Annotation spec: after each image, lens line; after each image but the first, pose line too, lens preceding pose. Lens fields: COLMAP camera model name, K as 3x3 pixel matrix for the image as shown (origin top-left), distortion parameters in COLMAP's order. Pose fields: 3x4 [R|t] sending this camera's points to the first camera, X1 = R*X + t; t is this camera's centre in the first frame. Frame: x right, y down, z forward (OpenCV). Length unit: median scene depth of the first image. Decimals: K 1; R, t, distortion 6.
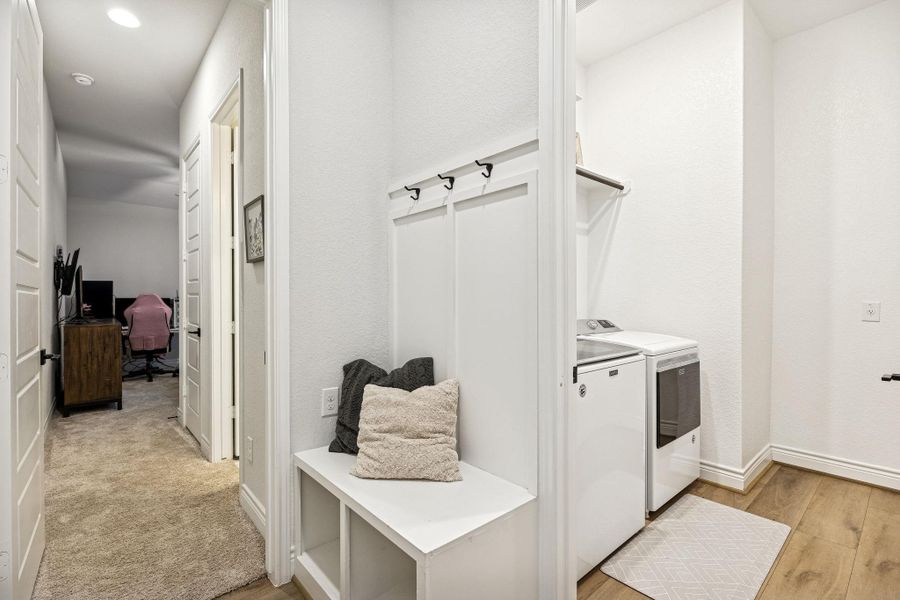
lens RADIAL K [[404.6, 0, 453.2], [0, 404.6, 303.3], [0, 0, 1]] dist [0.000518, 0.000731]
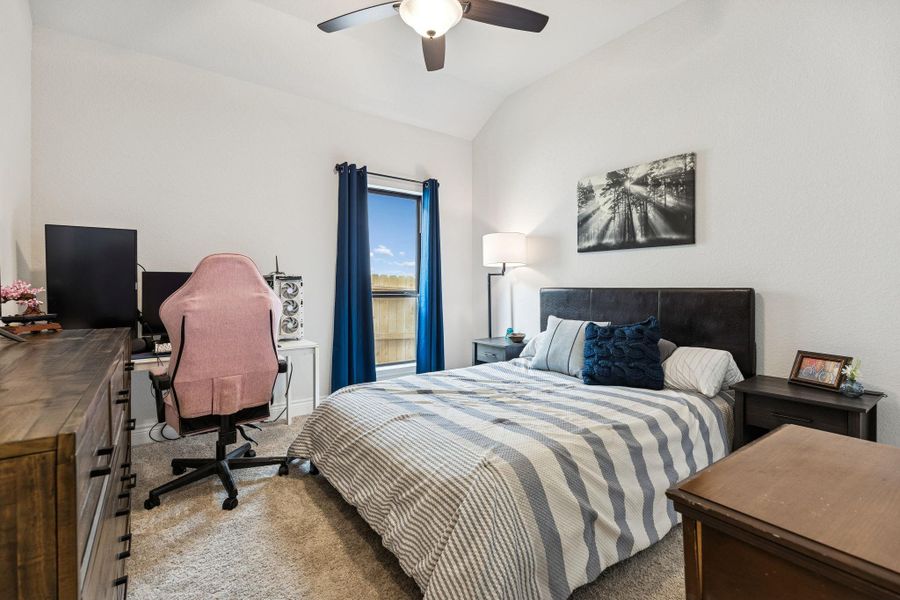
lens RADIAL K [[404.6, 0, 447.1], [0, 404.6, 295.4], [0, 0, 1]] dist [0.000518, 0.000731]
pose [[0.996866, 0.008484, -0.078655, -0.523763], [-0.008357, 0.999963, 0.001937, 0.008715], [0.078668, -0.001274, 0.996900, 0.651714]]
